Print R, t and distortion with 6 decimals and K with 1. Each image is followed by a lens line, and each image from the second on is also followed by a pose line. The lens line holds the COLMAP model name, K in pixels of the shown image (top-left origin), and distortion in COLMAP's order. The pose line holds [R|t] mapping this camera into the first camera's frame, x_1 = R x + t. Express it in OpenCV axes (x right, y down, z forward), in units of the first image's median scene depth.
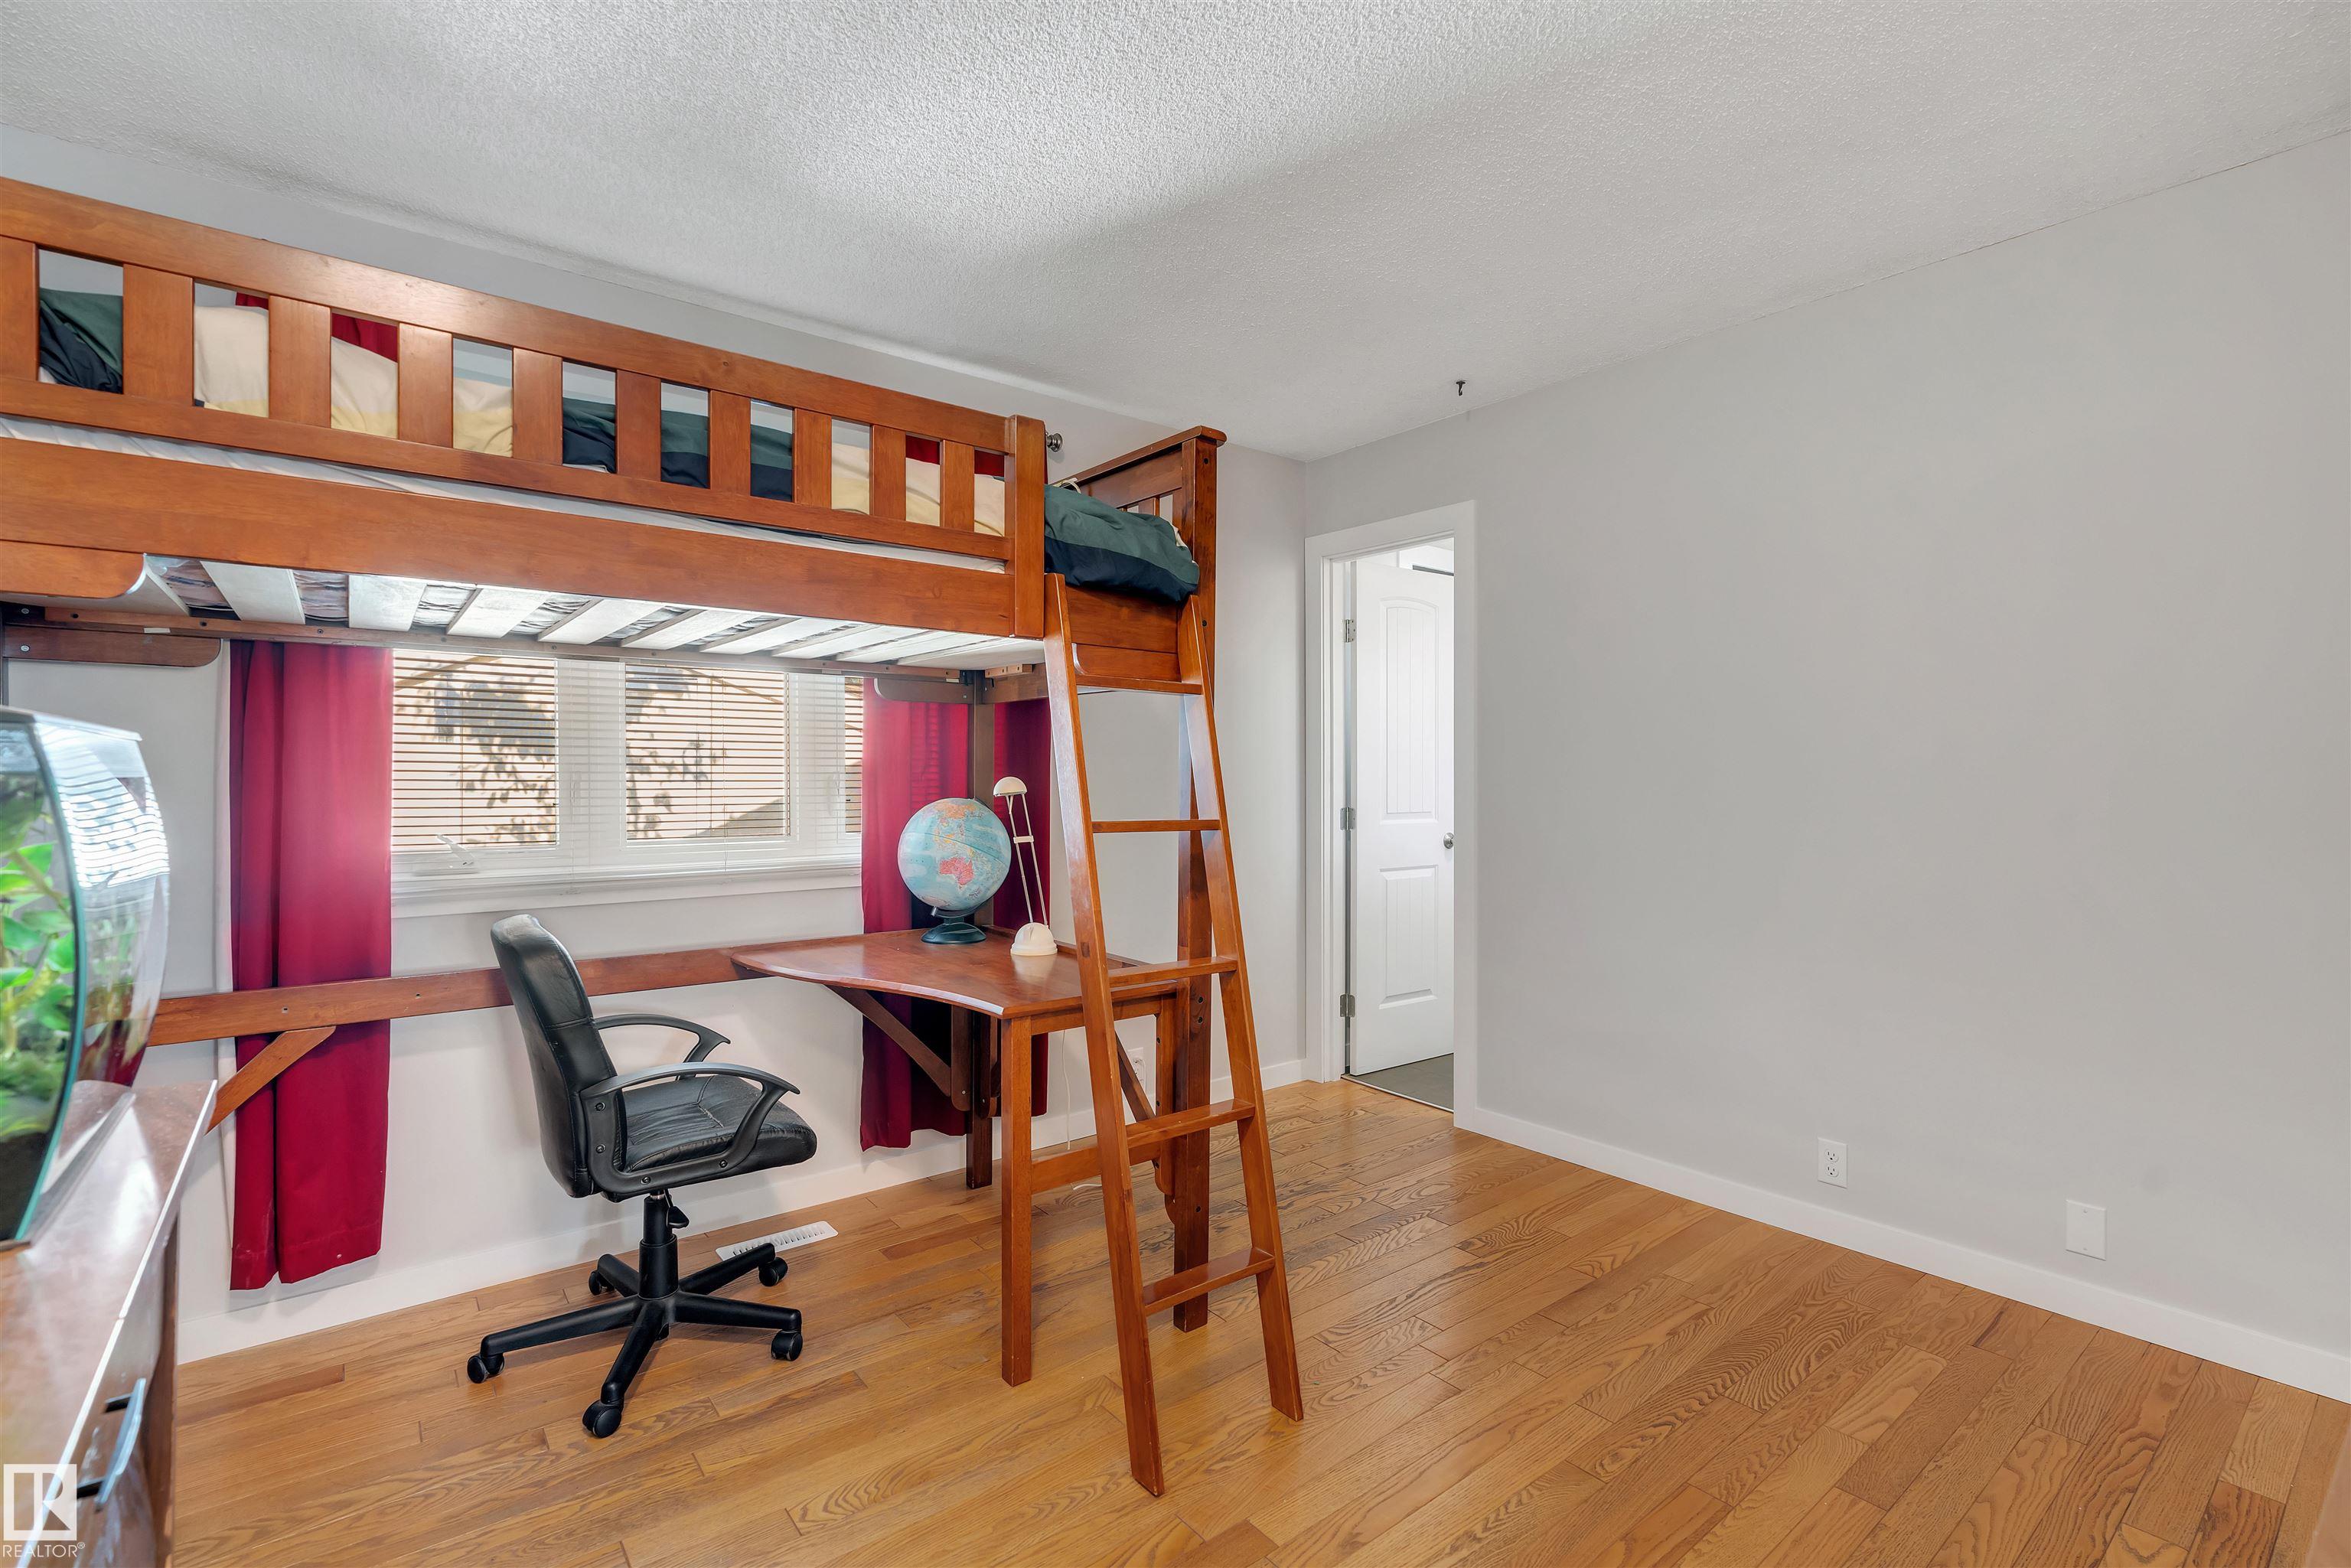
lens RADIAL K [[1075.1, 0, 1175.5], [0, 1075.1, 784.0], [0, 0, 1]] dist [-0.020051, -0.000259]
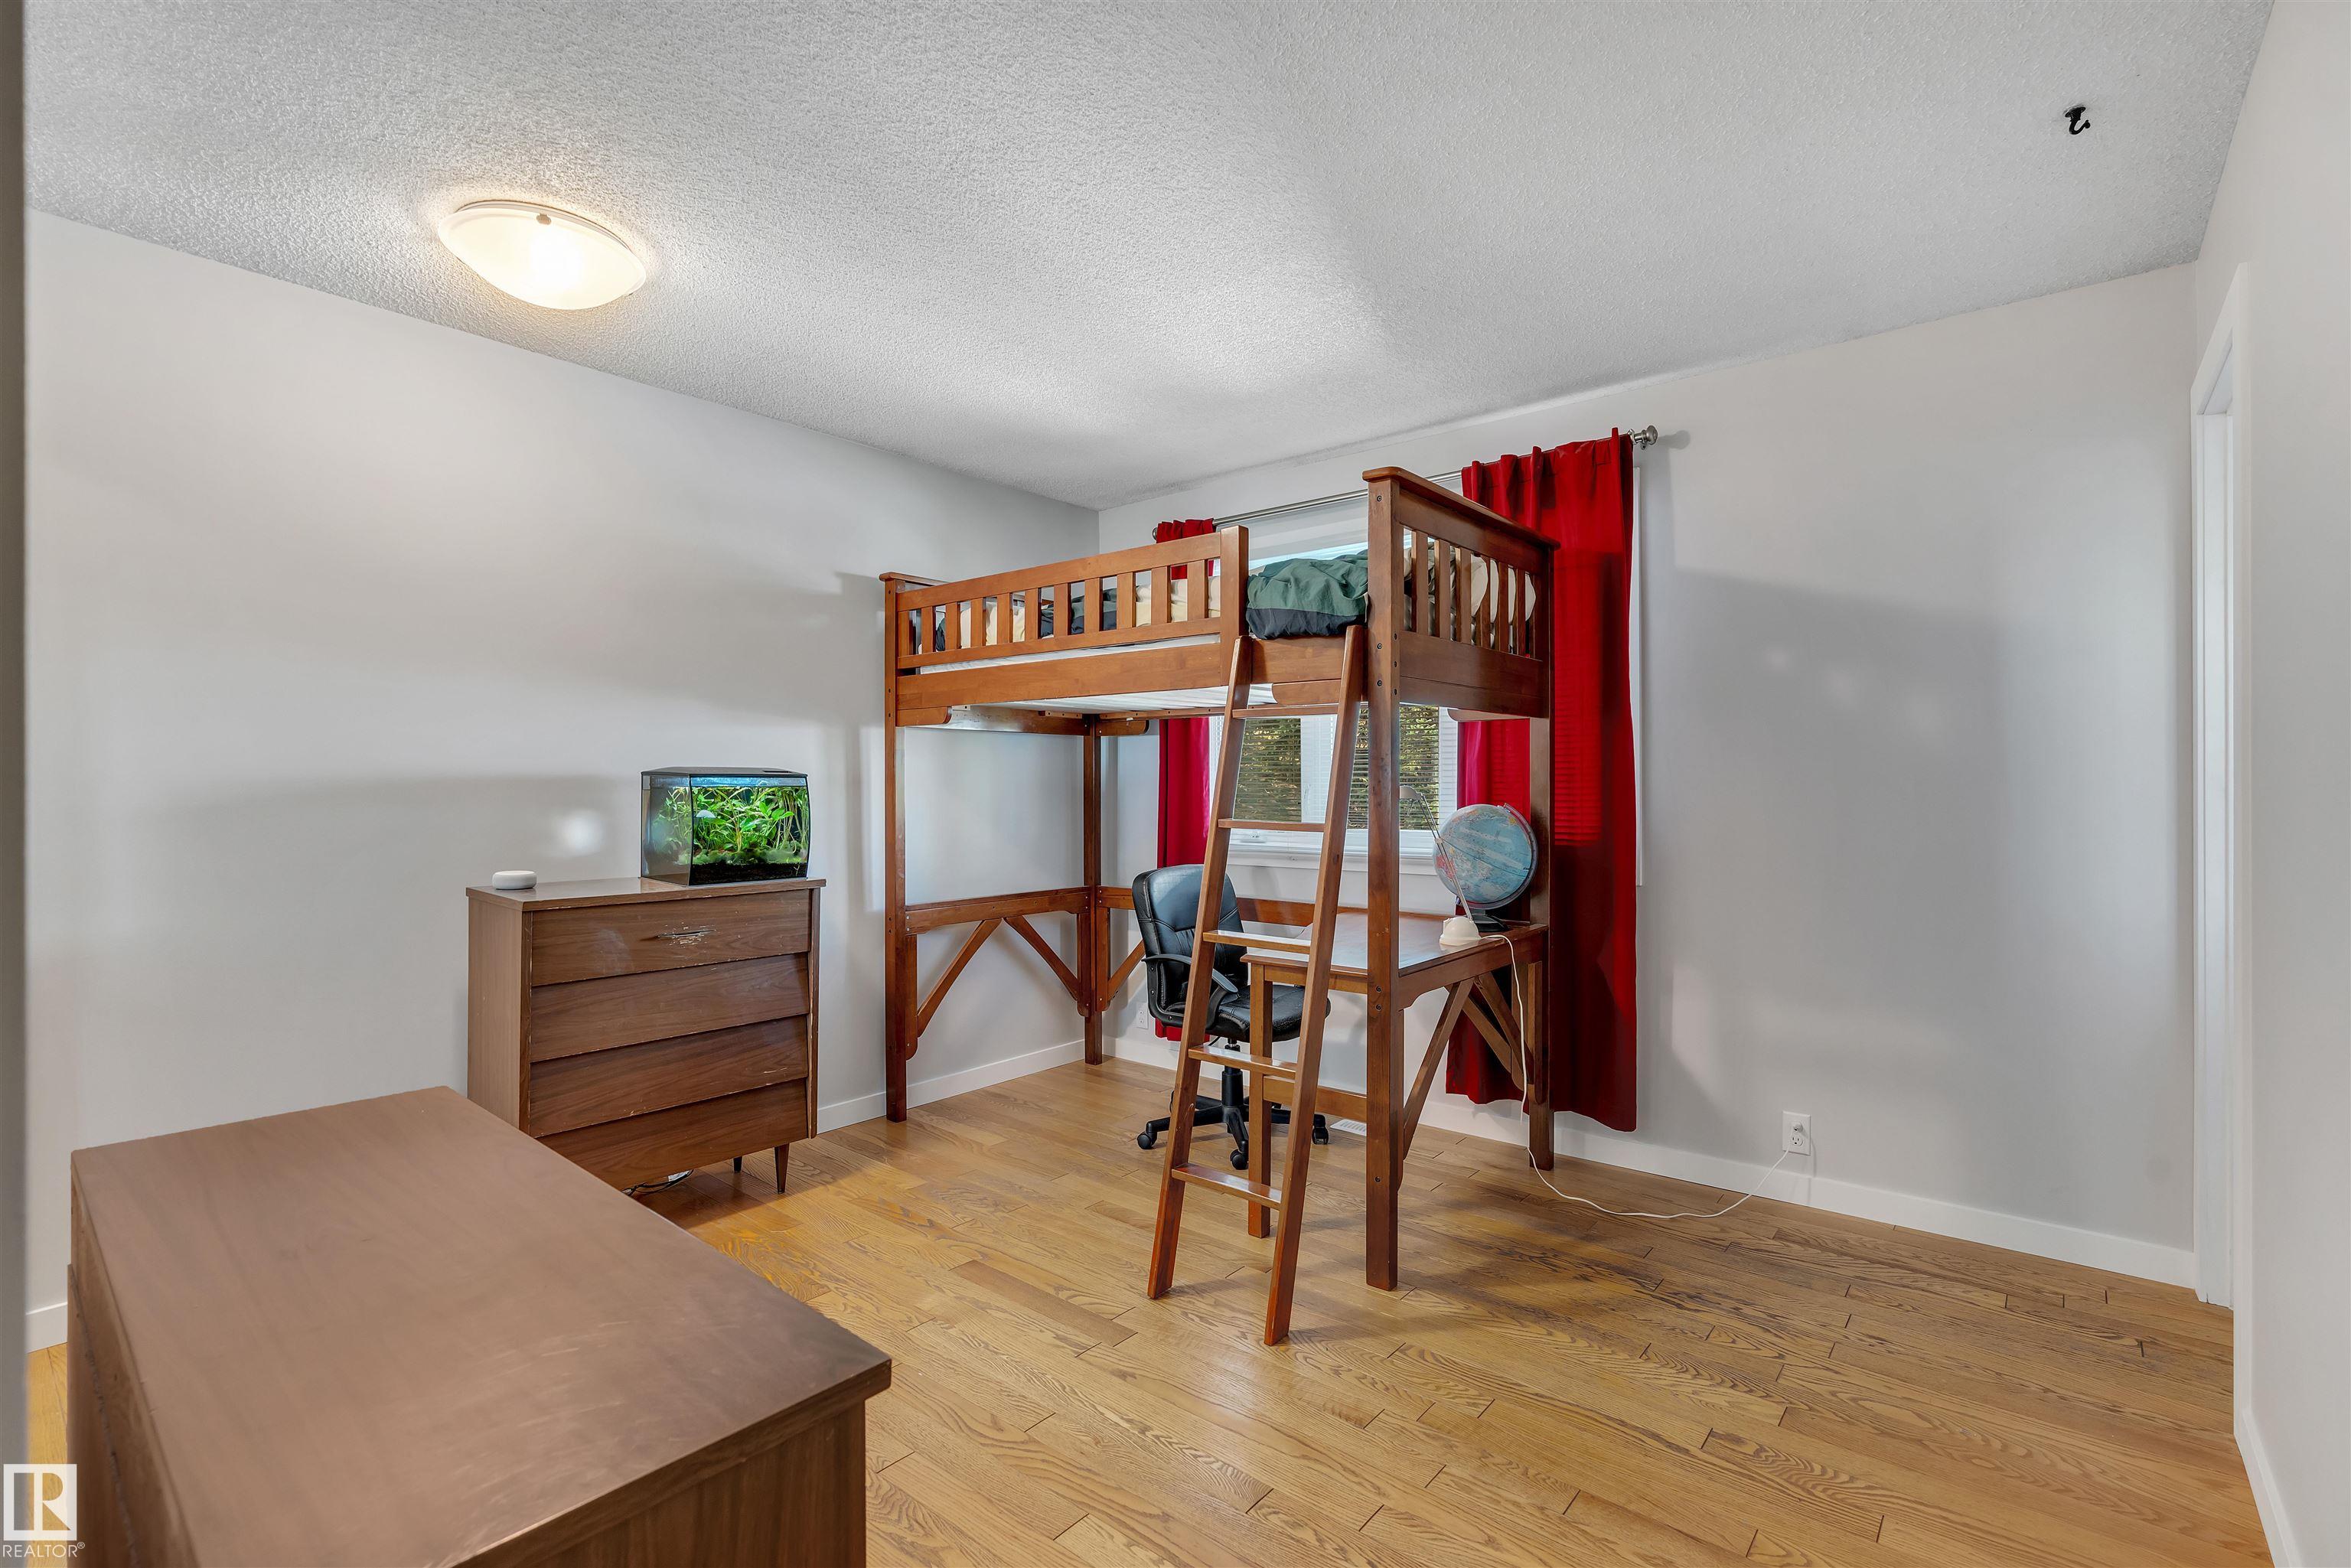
lens RADIAL K [[1075.1, 0, 1175.5], [0, 1075.1, 784.0], [0, 0, 1]] dist [-0.020051, -0.000259]
pose [[0.187005, -0.002032, -0.982357, 1.270134], [-0.004222, 0.999987, -0.002872, -0.005699], [0.982350, 0.004685, 0.186994, 0.704917]]
